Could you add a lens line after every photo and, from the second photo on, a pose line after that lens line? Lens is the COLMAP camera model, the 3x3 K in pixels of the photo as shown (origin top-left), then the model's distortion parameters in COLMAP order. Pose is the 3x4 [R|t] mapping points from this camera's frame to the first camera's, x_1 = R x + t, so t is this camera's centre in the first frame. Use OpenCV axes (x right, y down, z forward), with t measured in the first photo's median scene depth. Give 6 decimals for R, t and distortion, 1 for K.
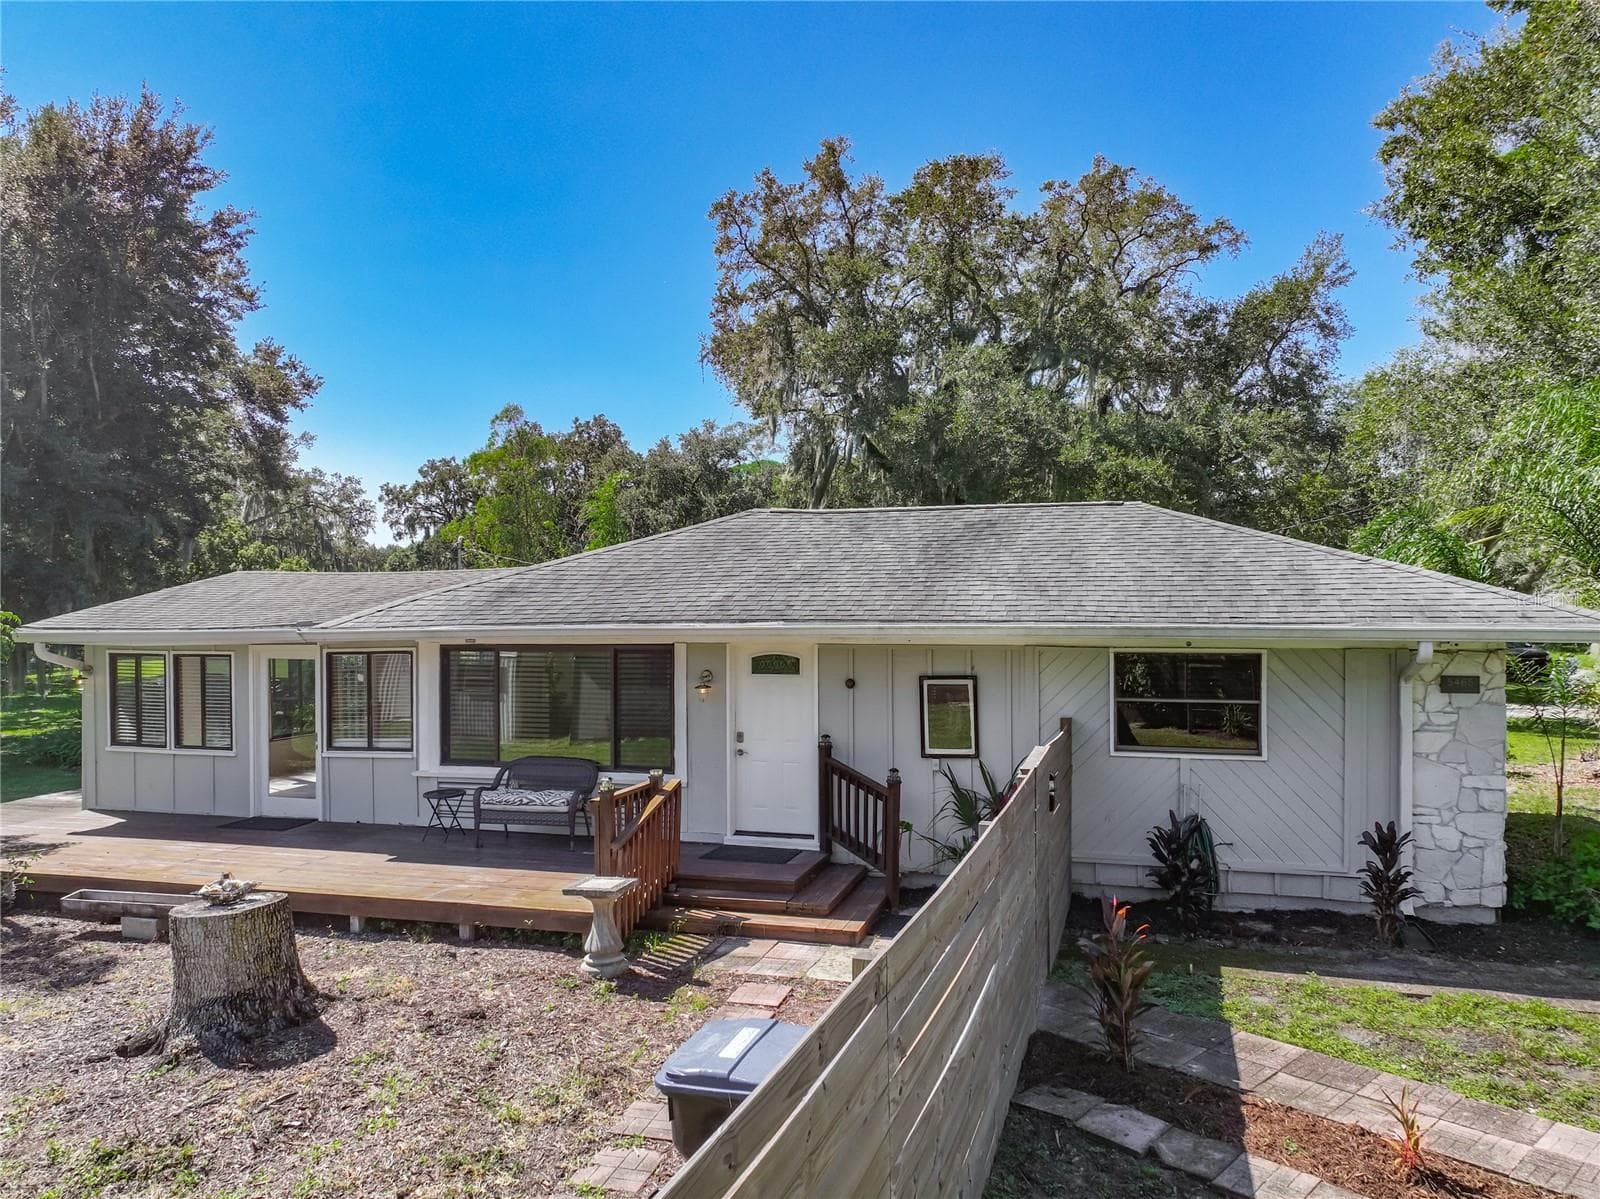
lens RADIAL K [[1137.8, 0, 792.2], [0, 1137.8, 599.9], [0, 0, 1]] dist [-0.005296, 0.015947]
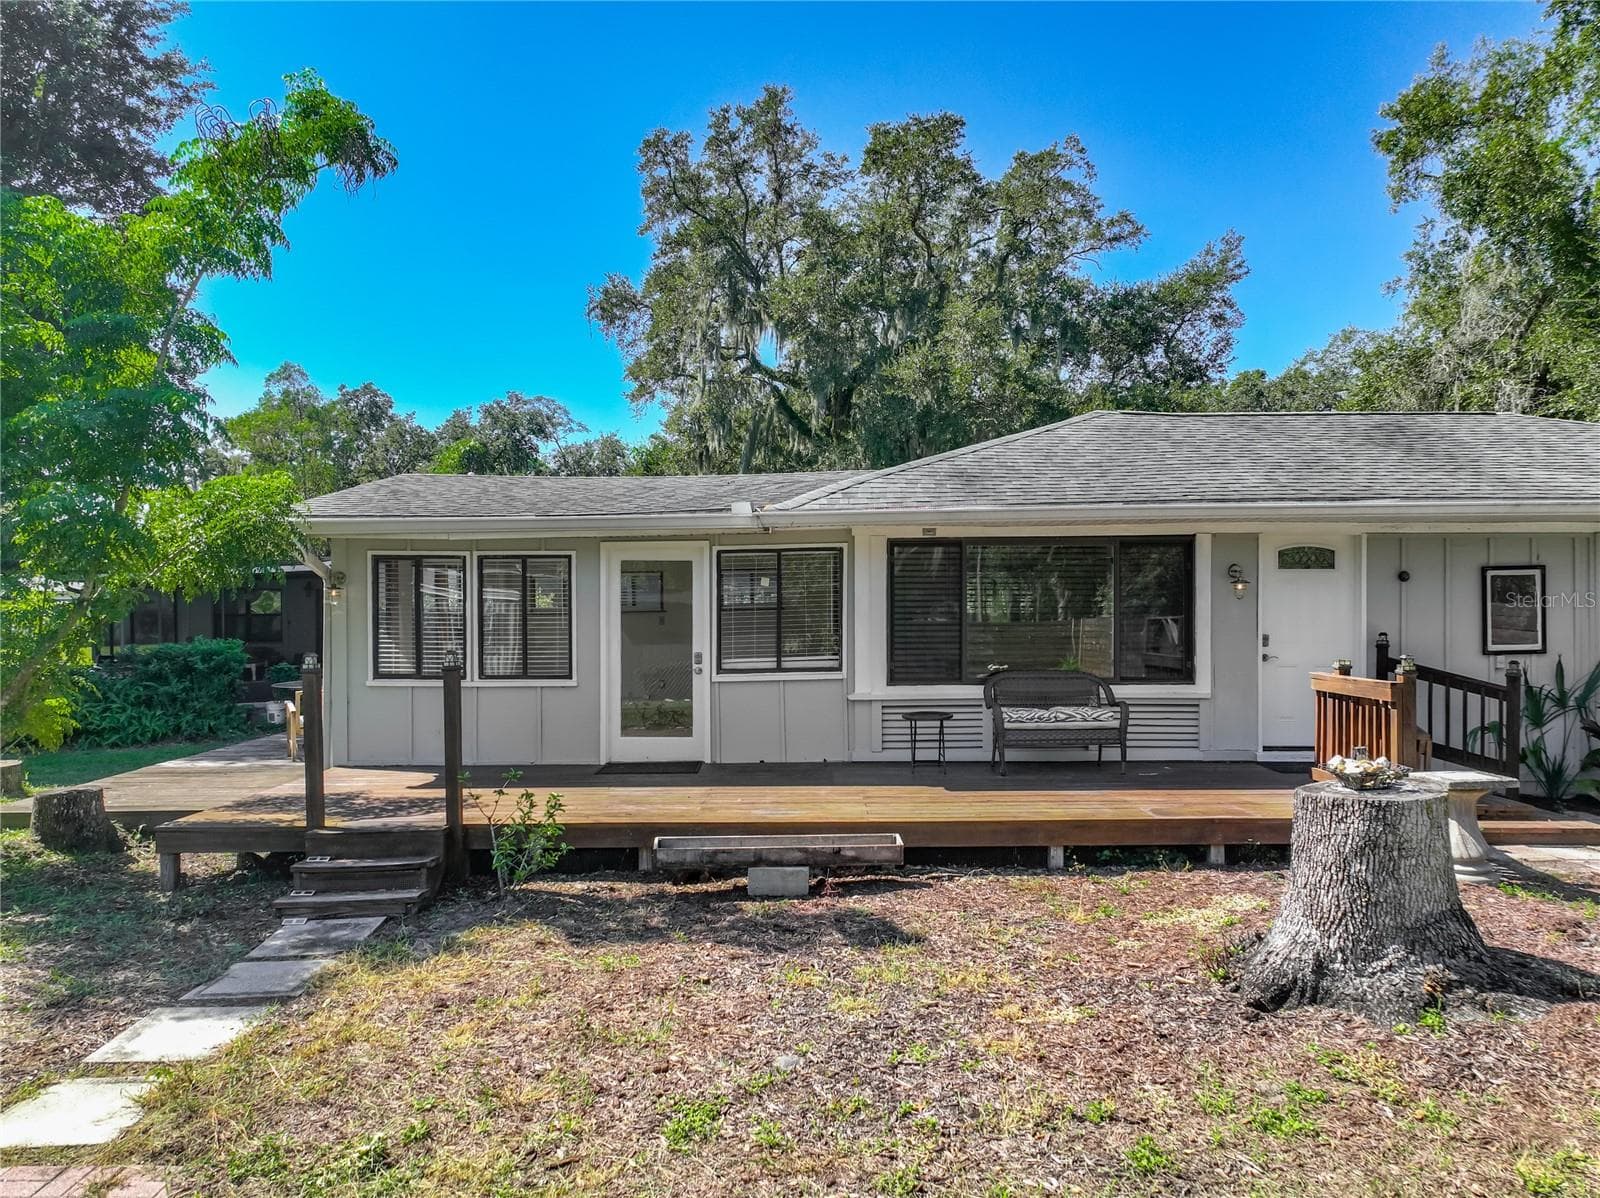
lens RADIAL K [[1137.8, 0, 803.0], [0, 1137.8, 601.2], [0, 0, 1]] dist [-0.005296, 0.015947]
pose [[0.960896, 0.003246, 0.276890, -0.637878], [-0.002475, 0.999992, -0.003134, 0.093733], [-0.276898, 0.002326, 0.960896, 0.248108]]
